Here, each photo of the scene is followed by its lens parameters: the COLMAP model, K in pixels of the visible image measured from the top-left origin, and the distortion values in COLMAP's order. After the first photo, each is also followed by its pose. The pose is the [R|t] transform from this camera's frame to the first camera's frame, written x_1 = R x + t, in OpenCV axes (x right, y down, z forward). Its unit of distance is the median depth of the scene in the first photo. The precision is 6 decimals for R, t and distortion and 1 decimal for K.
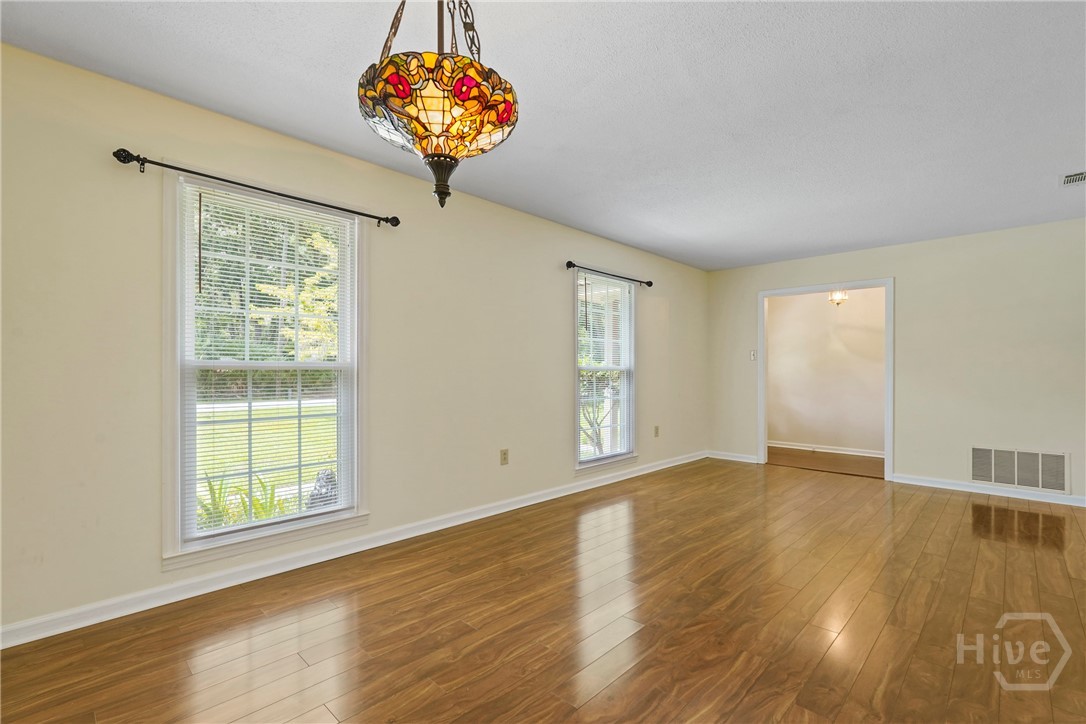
lens RADIAL K [[491.3, 0, 540.7], [0, 491.3, 371.0], [0, 0, 1]] dist [-0.010128, 0.000287]
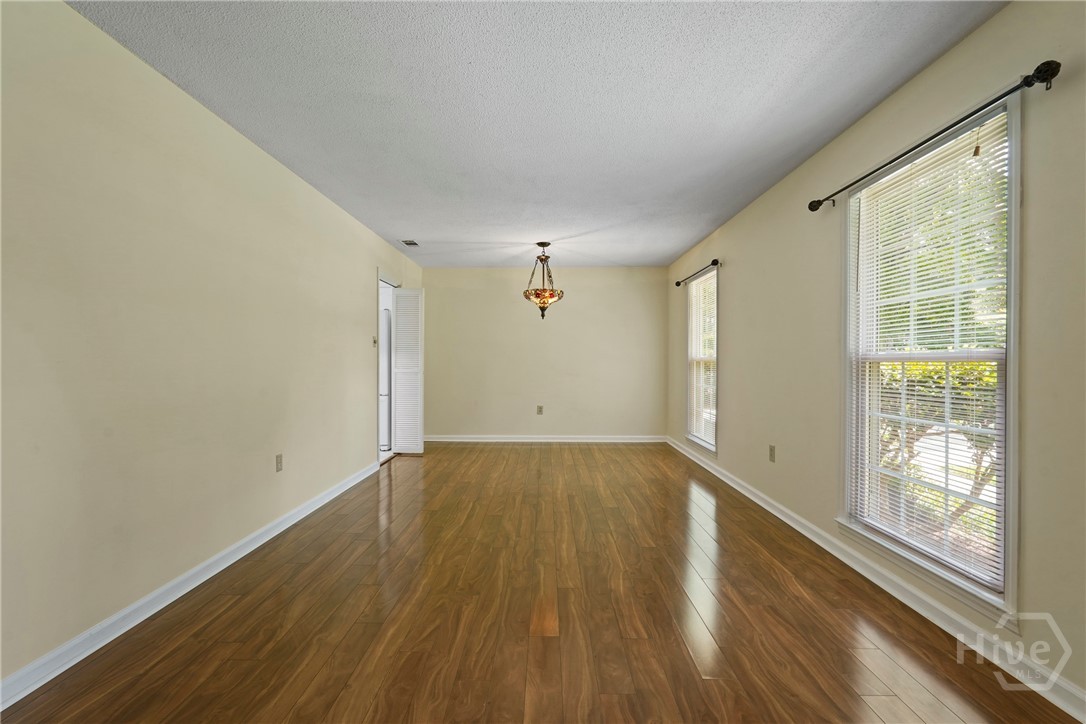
lens RADIAL K [[485.6, 0, 536.7], [0, 485.6, 363.2], [0, 0, 1]] dist [-0.013080, 0.014869]
pose [[-0.732860, -0.001793, -0.680377, 1.006152], [-0.003577, 0.999993, 0.001217, 0.002952], [0.680370, 0.003326, -0.732862, 1.552731]]
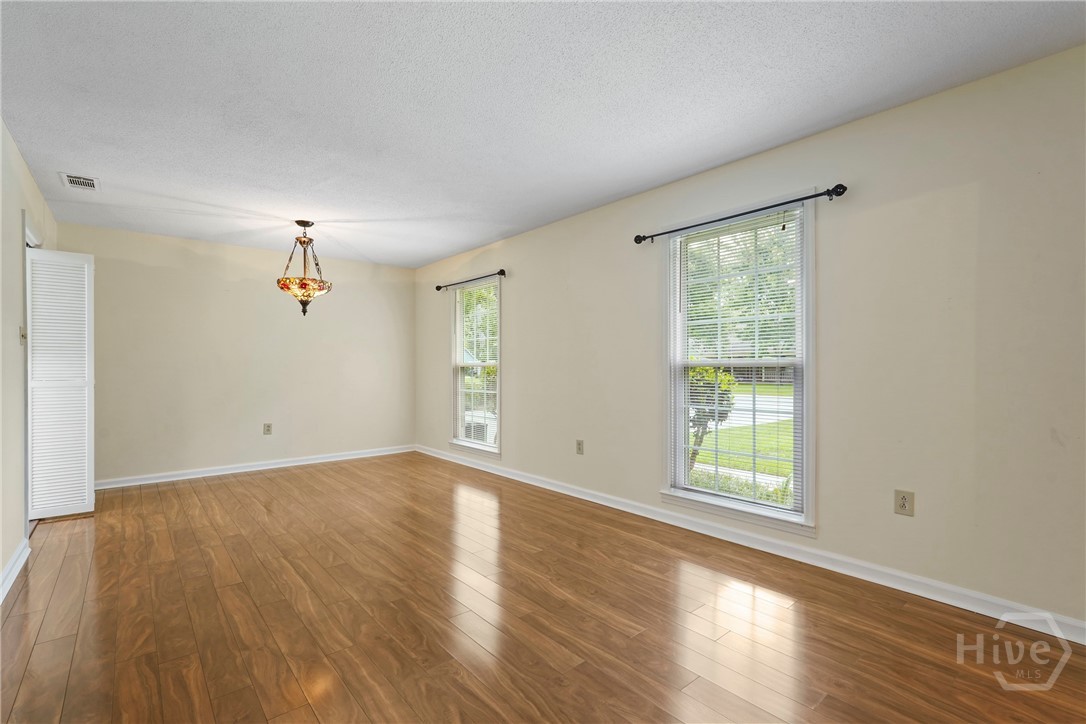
lens RADIAL K [[491.3, 0, 540.7], [0, 491.3, 371.0], [0, 0, 1]] dist [-0.010128, 0.000287]
pose [[-0.099886, 0.006068, -0.994980, 1.140683], [0.002987, 0.999979, 0.005798, 0.001459], [0.994994, -0.002393, -0.099902, 1.157181]]
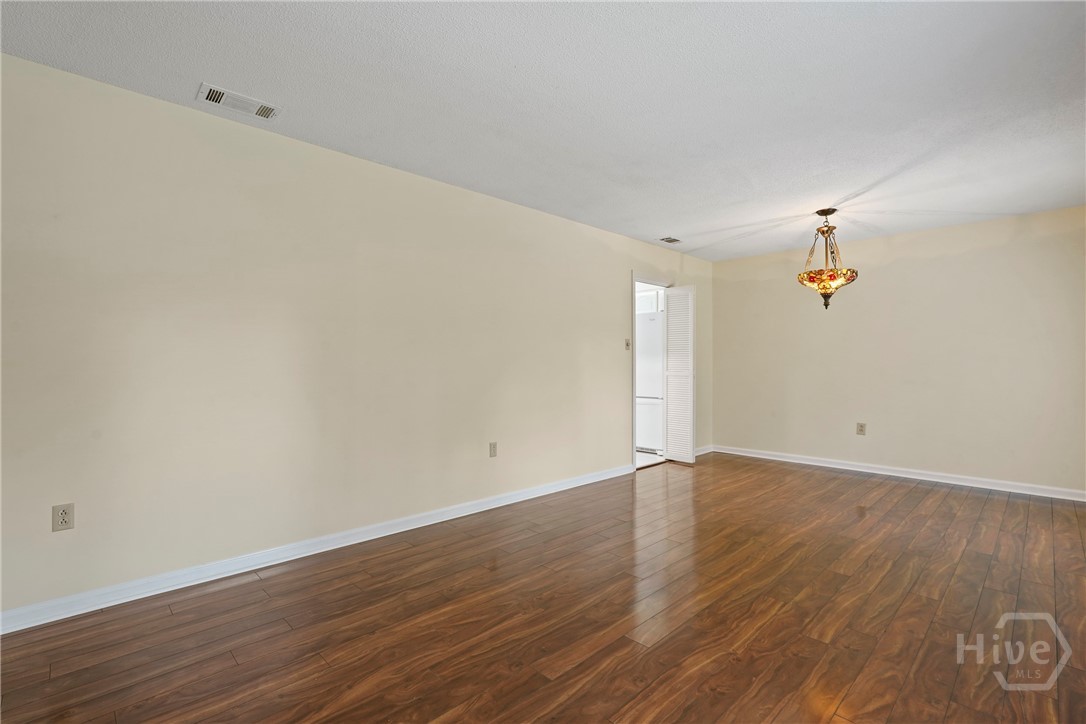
lens RADIAL K [[495.6, 0, 536.4], [0, 495.6, 358.6], [0, 0, 1]] dist [-0.003159, 0.000308]
pose [[-0.999346, -0.003708, 0.035977, 0.594991], [-0.004074, 0.999941, -0.010098, 0.000050], [-0.035938, -0.010238, -0.999302, 1.665890]]
